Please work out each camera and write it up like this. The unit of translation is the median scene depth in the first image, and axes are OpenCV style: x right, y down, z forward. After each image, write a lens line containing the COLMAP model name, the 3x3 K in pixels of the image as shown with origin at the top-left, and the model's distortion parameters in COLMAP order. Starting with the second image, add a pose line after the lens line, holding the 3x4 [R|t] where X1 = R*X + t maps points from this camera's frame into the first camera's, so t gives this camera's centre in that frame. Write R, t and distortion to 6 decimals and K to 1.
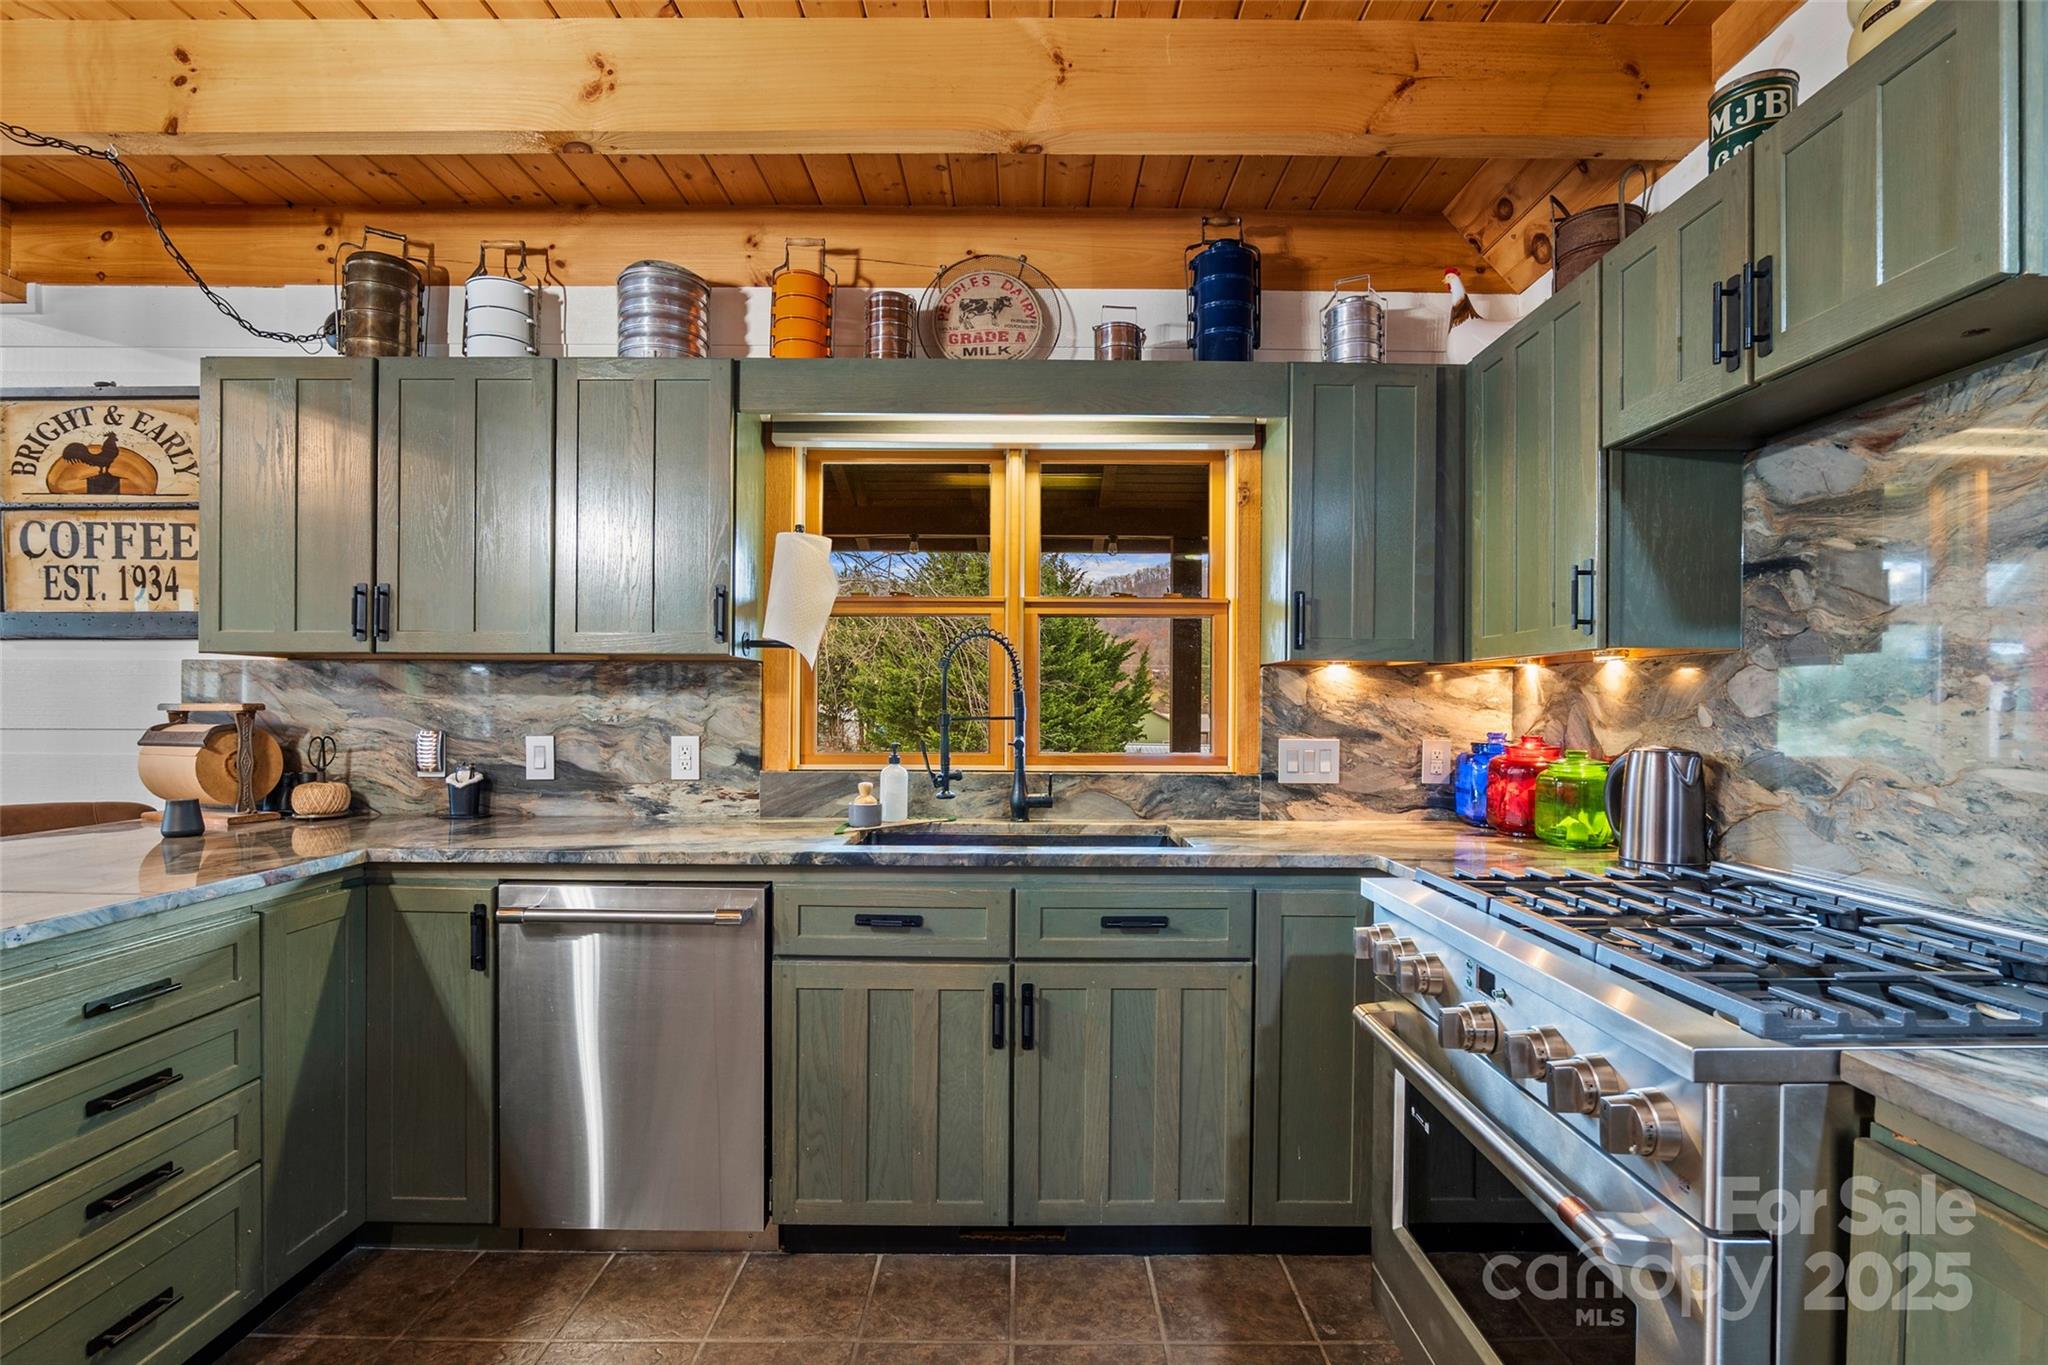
lens RADIAL K [[965.1, 0, 1013.7], [0, 965.1, 722.4], [0, 0, 1]] dist [-0.017315, 0.001132]
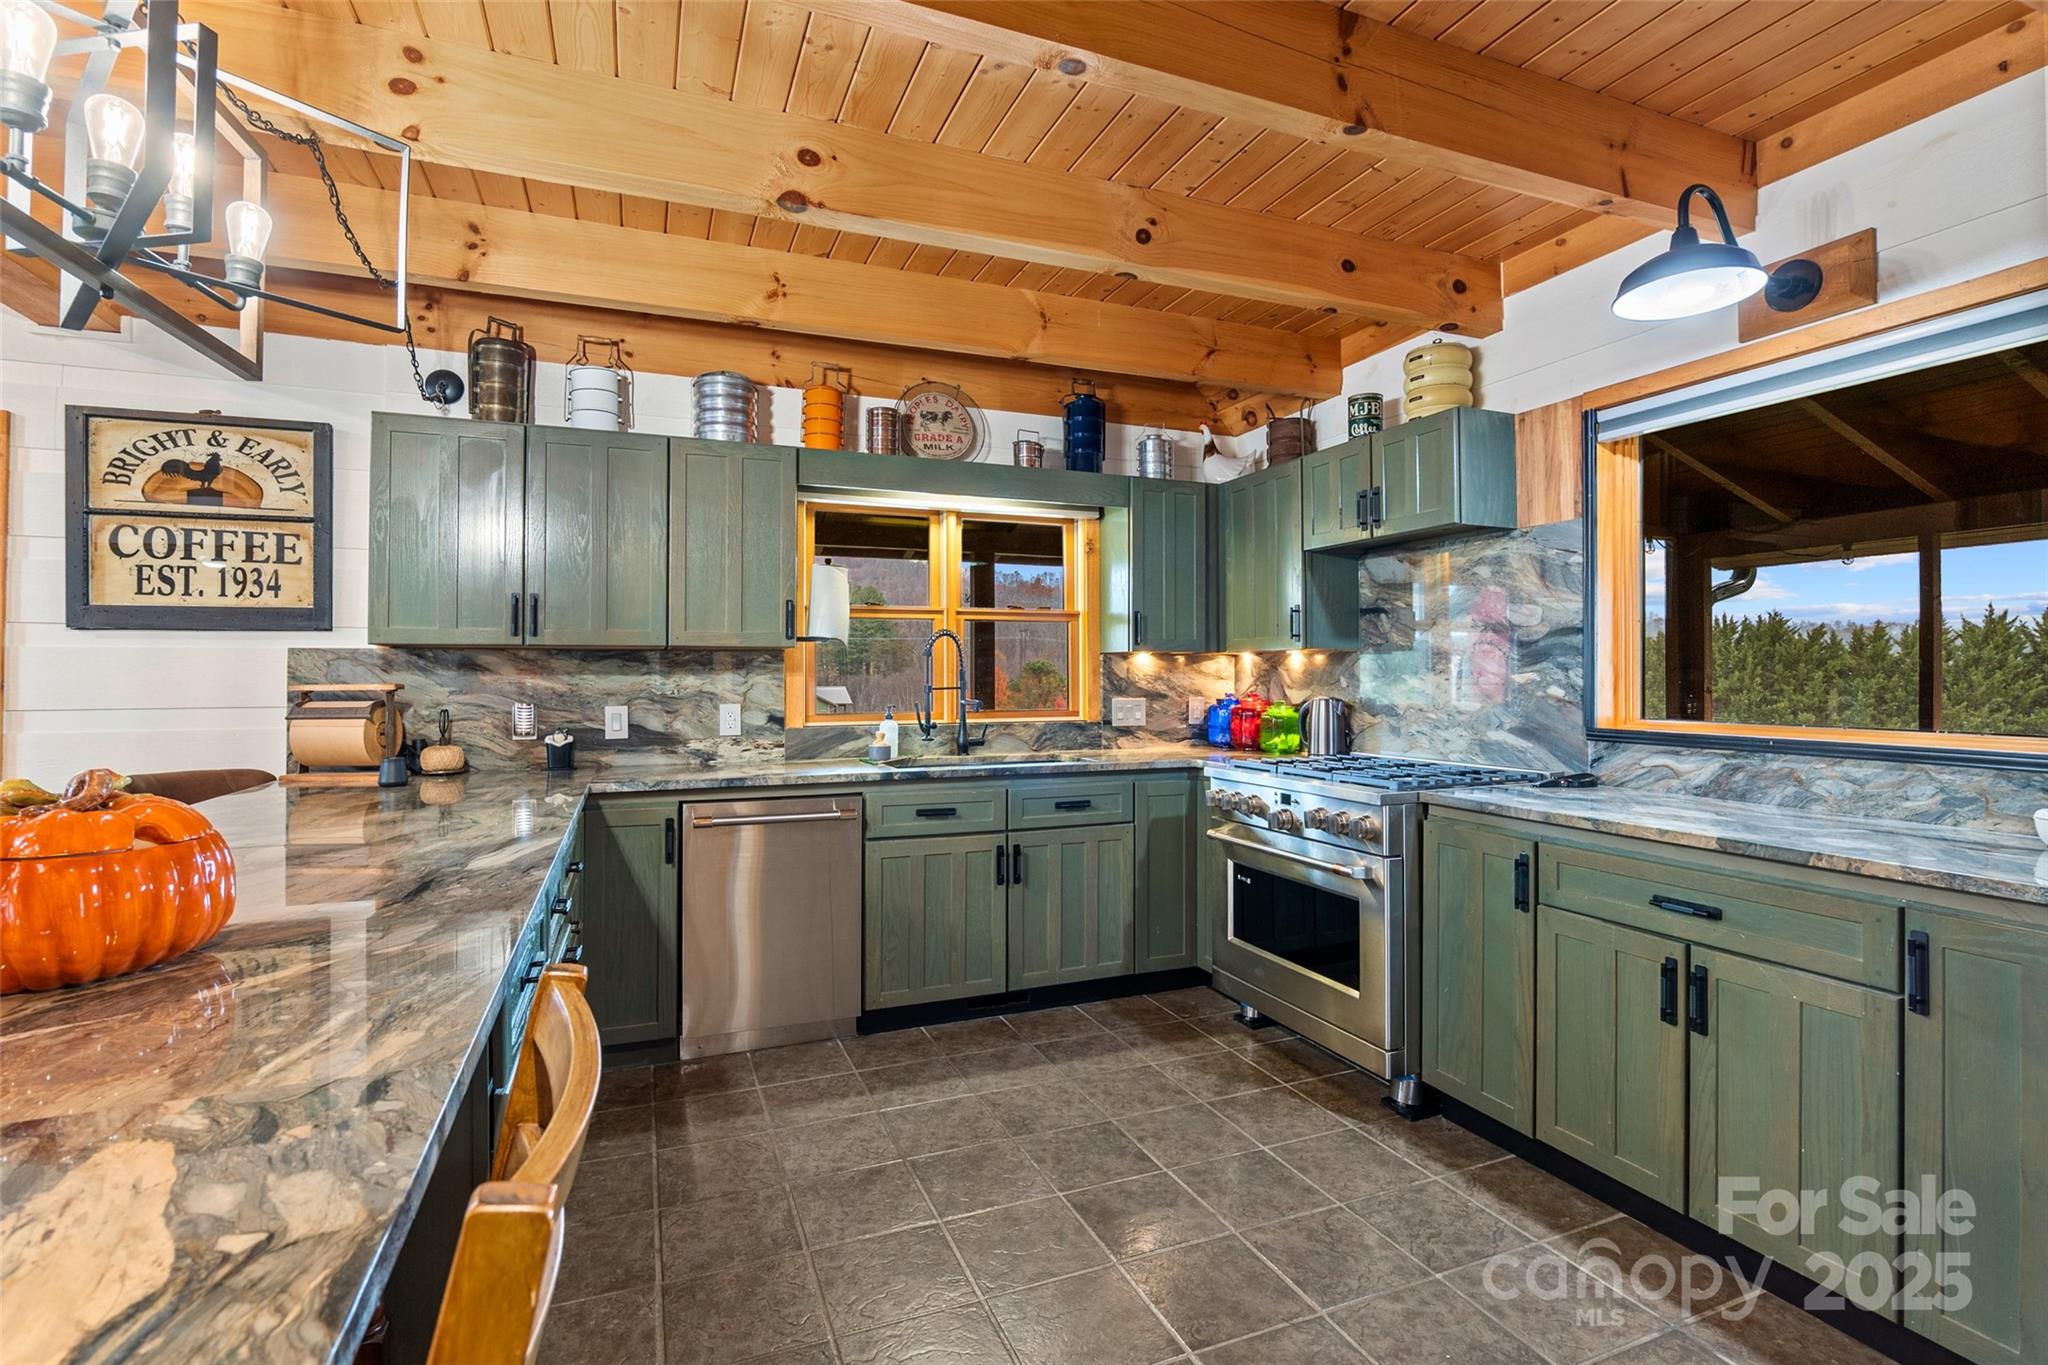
lens RADIAL K [[965.1, 0, 1018.3], [0, 965.1, 683.7], [0, 0, 1]] dist [-0.017315, 0.001132]
pose [[0.928834, -0.011215, 0.370326, -0.494502], [0.015137, 0.999856, -0.007686, 0.001776], [-0.370186, 0.012745, 0.928870, -0.470386]]
